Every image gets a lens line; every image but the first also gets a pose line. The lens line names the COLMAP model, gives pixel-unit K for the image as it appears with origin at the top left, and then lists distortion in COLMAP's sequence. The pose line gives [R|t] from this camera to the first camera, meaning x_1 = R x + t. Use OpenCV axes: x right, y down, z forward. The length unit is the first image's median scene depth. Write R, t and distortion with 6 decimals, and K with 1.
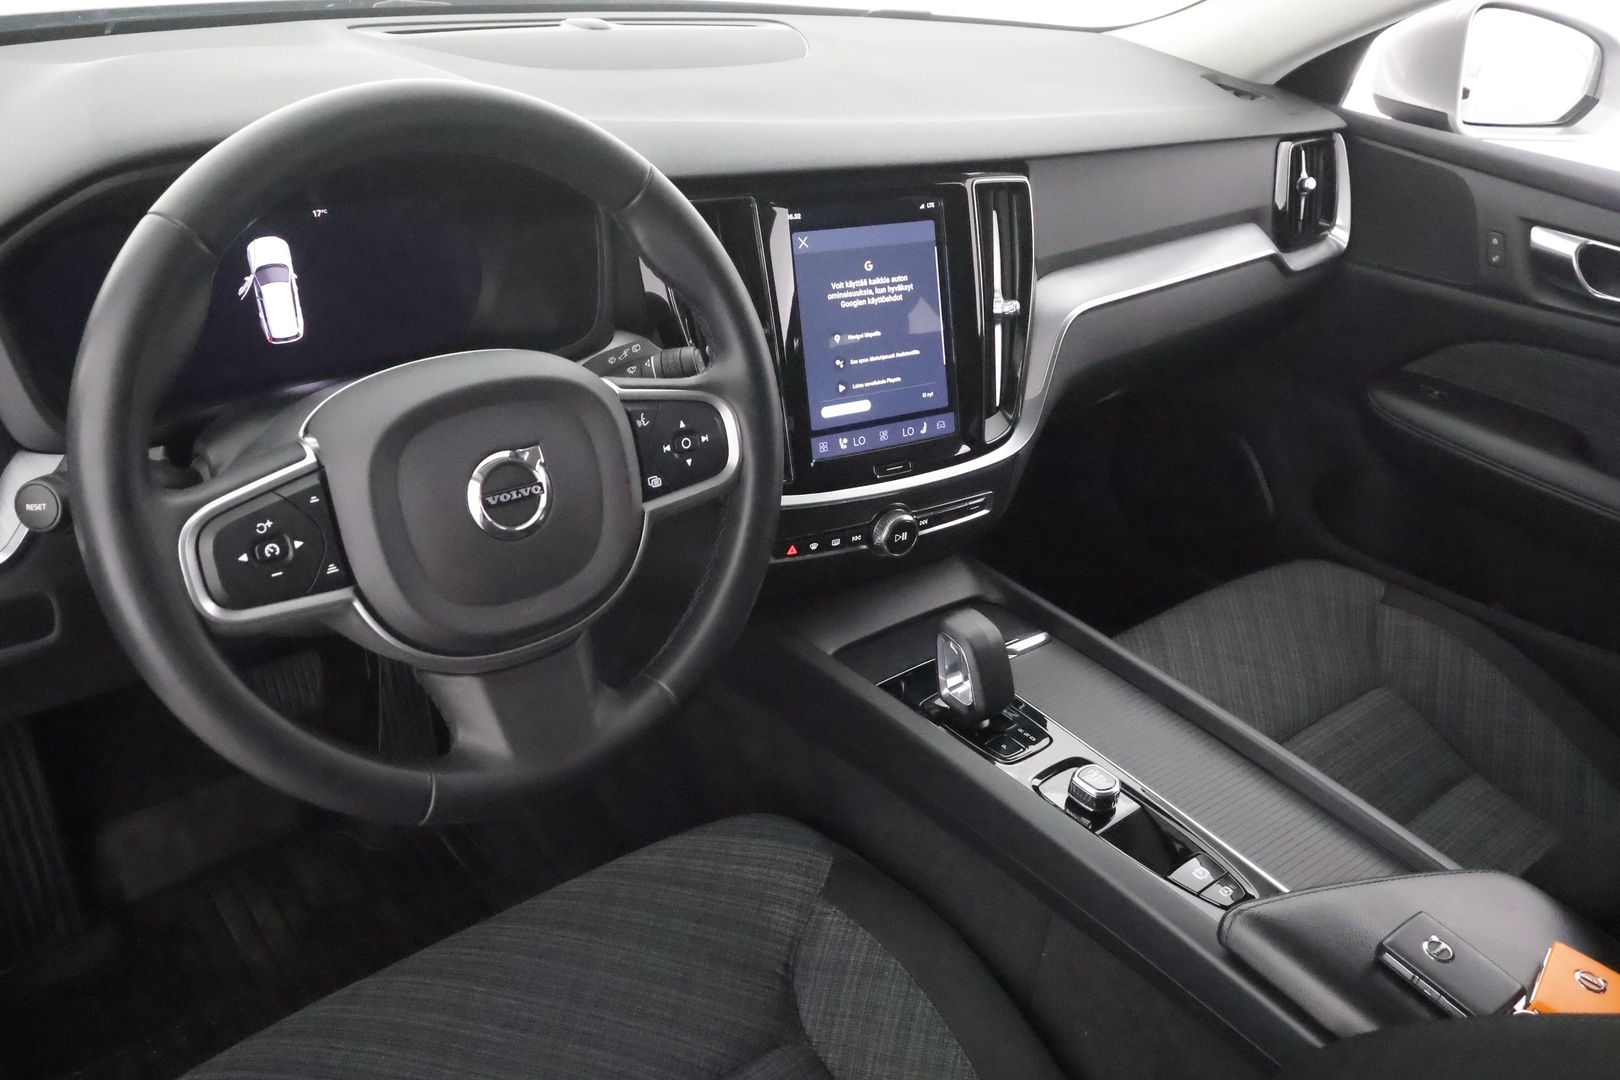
lens RADIAL K [[1329.5, 0, 825.2], [0, 1329.5, 547.1], [0, 0, 1]] dist [0.025388, -0.027907]
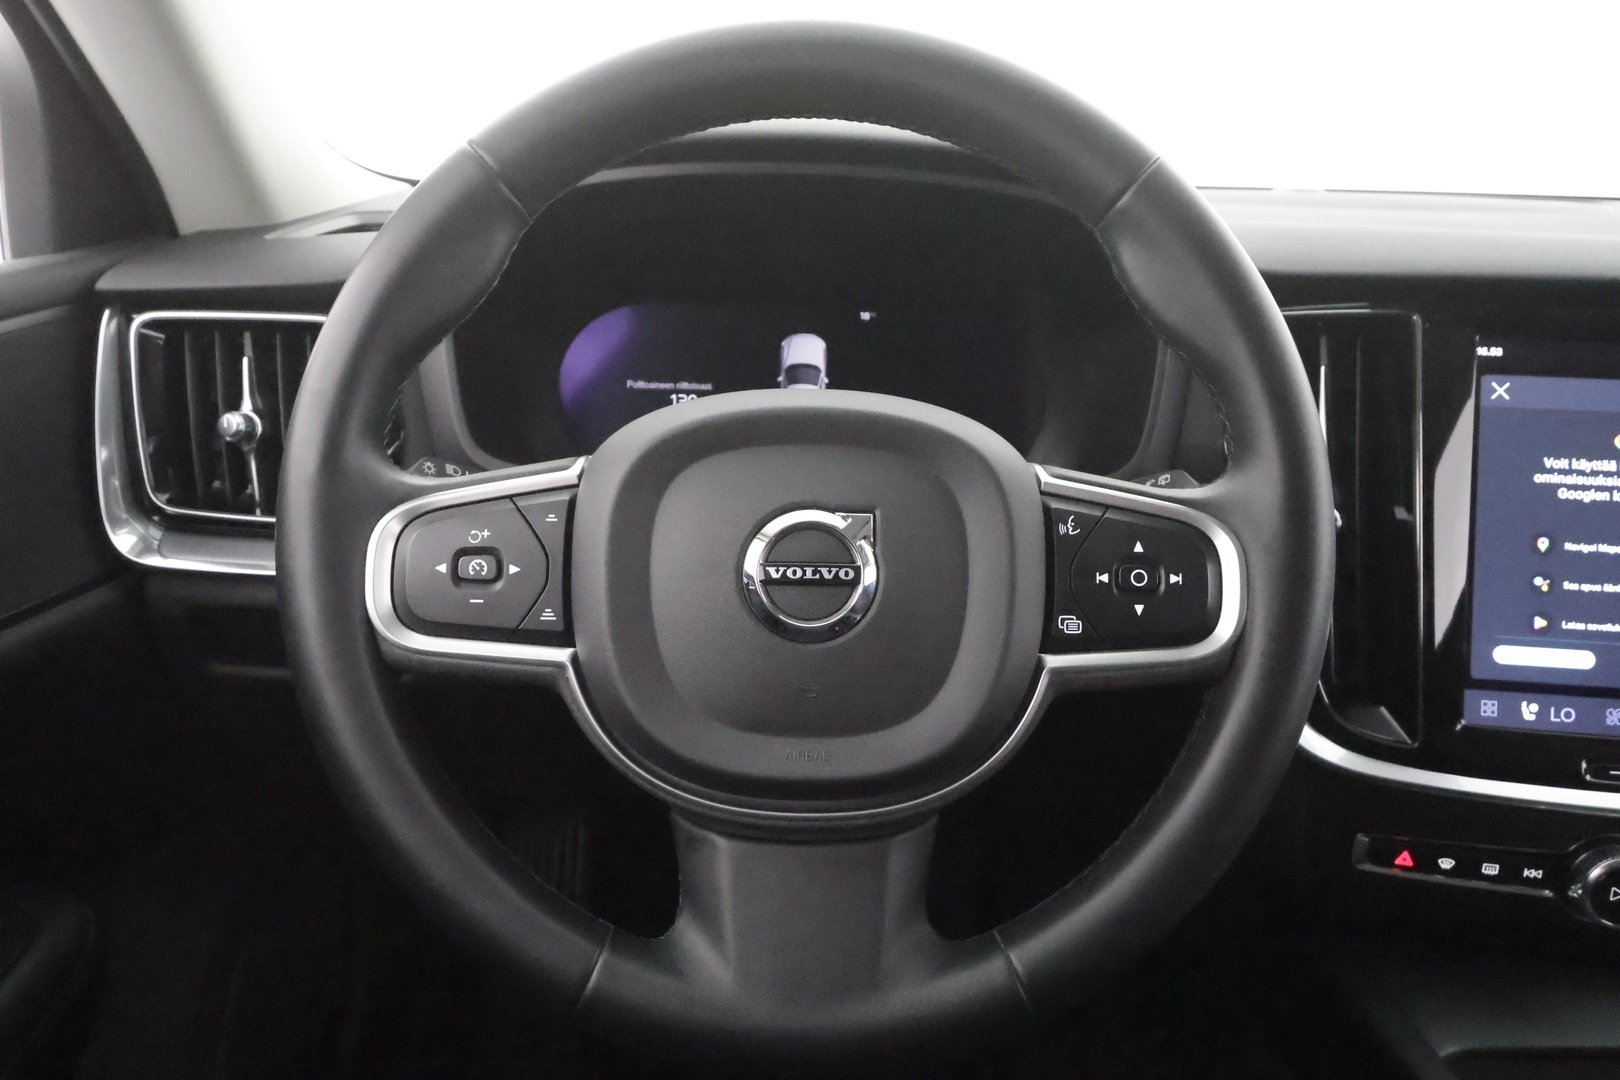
lens RADIAL K [[1183.1, 0, 783.9], [0, 1183.1, 535.3], [0, 0, 1]] dist [0.004170, -0.003945]
pose [[0.768317, 0.116635, -0.629353, 0.084764], [-0.274346, 0.948367, -0.159166, 0.027125], [0.578293, 0.294950, 0.760645, 0.360673]]
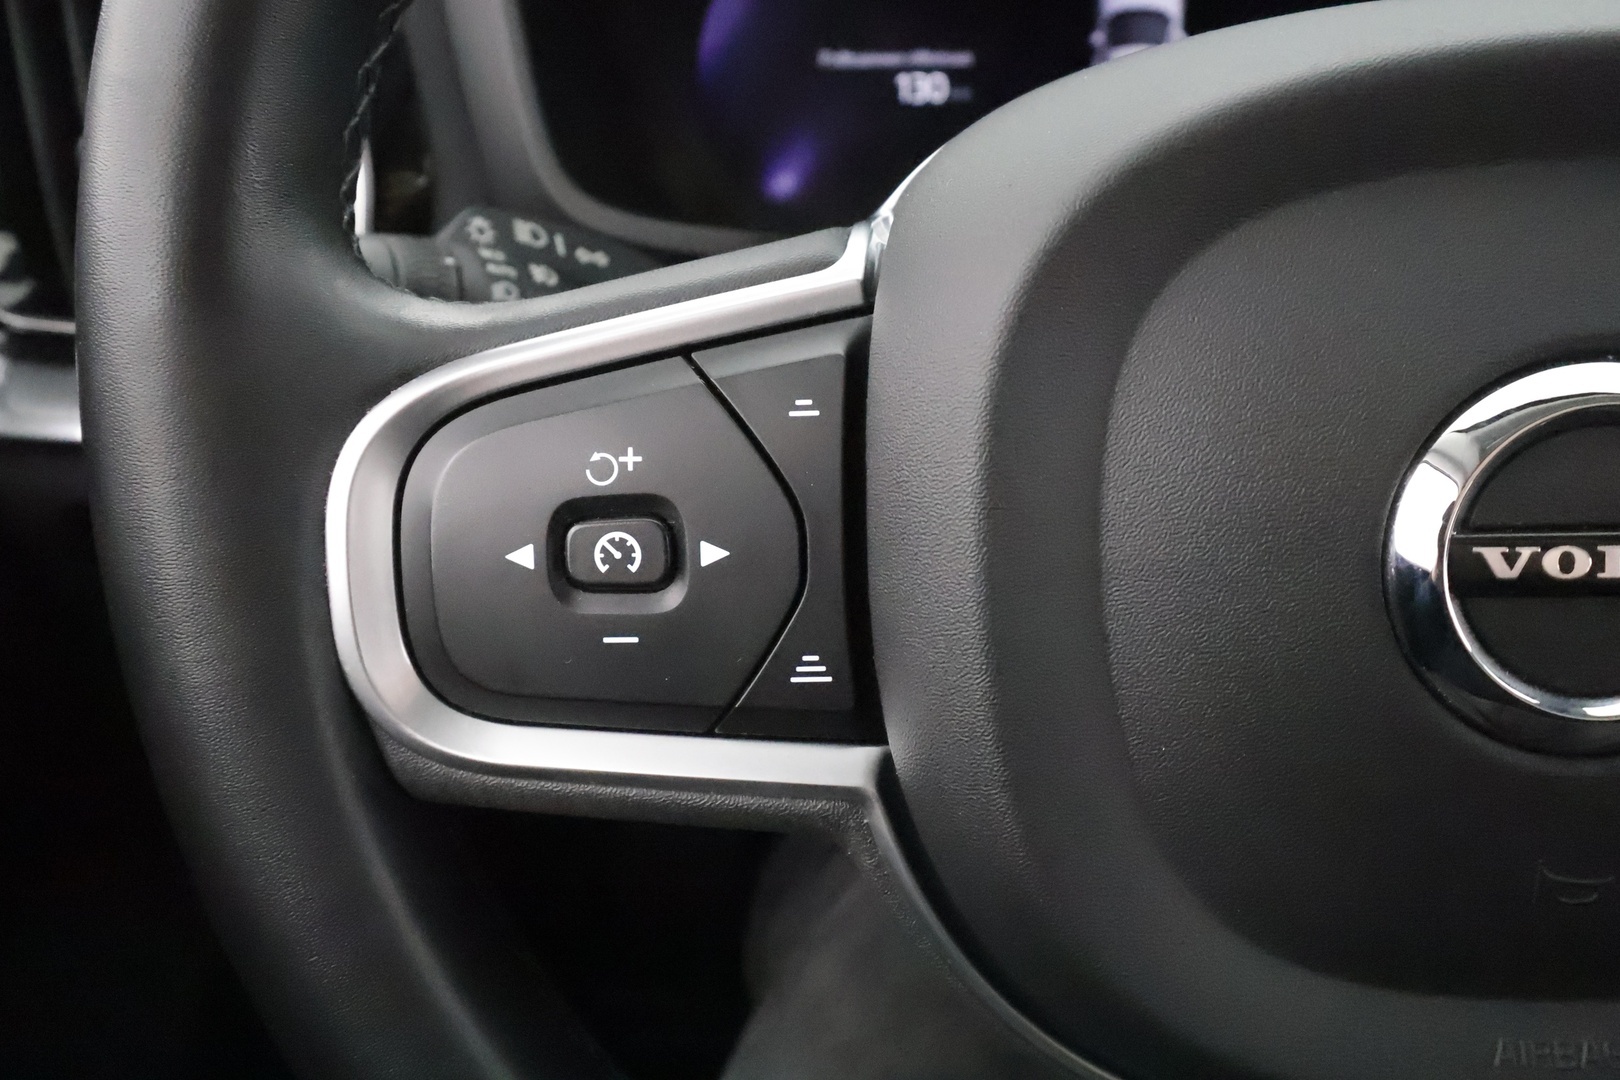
lens RADIAL K [[1329.5, 0, 793.0], [0, 1329.5, 555.5], [0, 0, 1]] dist [0.025388, -0.027907]
pose [[0.724245, 0.221788, -0.652901, -0.126143], [-0.238244, 0.969034, 0.064899, -0.014895], [0.647077, 0.108547, 0.754658, 0.500600]]
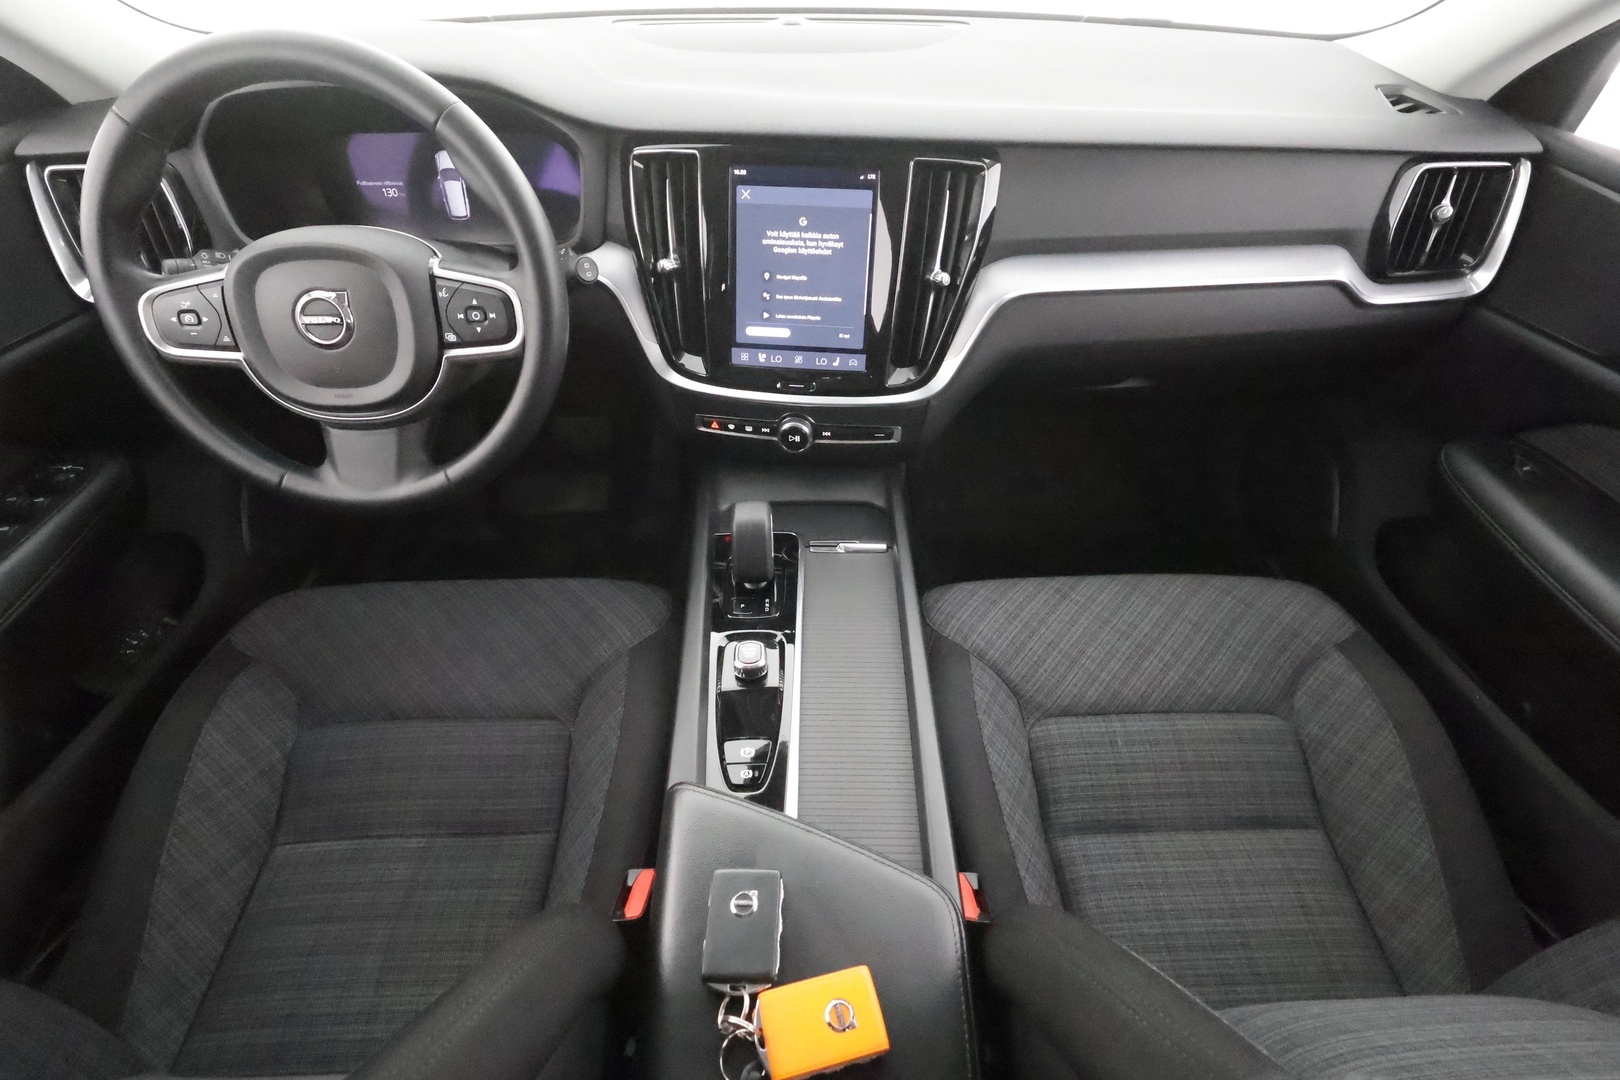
lens RADIAL K [[768.6, 0, 802.0], [0, 768.6, 542.7], [0, 0, 1]] dist [0.008018, -0.001727]
pose [[0.775264, 0.348854, -0.526561, 0.521695], [-0.248078, 0.934825, 0.254086, -0.111281], [0.580881, -0.066356, 0.811279, 0.385110]]
